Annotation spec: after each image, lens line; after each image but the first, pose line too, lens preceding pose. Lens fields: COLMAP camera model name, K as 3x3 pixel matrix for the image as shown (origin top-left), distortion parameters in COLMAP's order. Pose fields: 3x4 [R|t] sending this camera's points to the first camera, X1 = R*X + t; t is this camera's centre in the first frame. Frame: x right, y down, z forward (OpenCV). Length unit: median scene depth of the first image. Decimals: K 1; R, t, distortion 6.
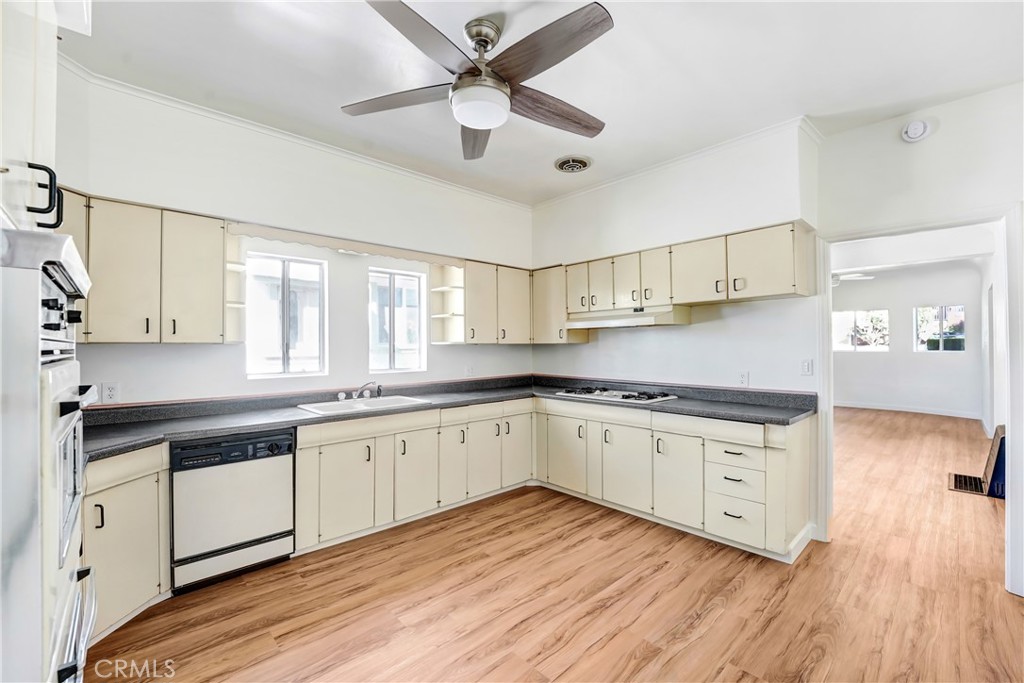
lens RADIAL K [[429.6, 0, 512.0], [0, 429.6, 341.5], [0, 0, 1]] dist [-0.015497, -0.000074]
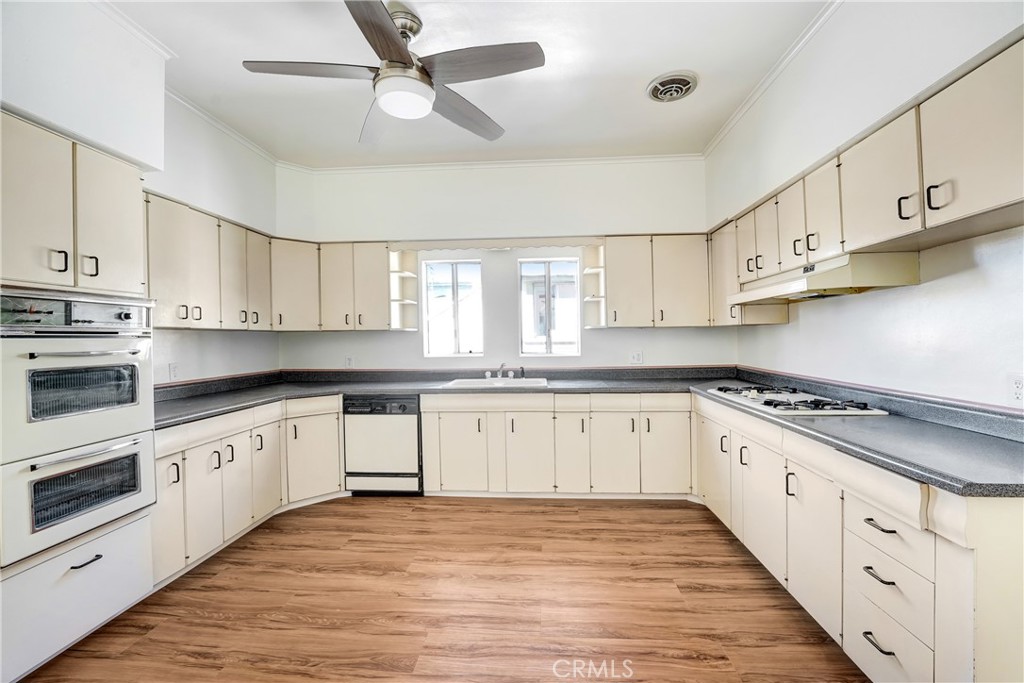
lens RADIAL K [[420.0, 0, 515.9], [0, 420.0, 338.6], [0, 0, 1]] dist [-0.013899, -0.000036]
pose [[0.685002, -0.000281, -0.728541, 0.499477], [0.016373, 0.999753, 0.015009, 0.014823], [0.728357, -0.022209, 0.684838, 0.288507]]
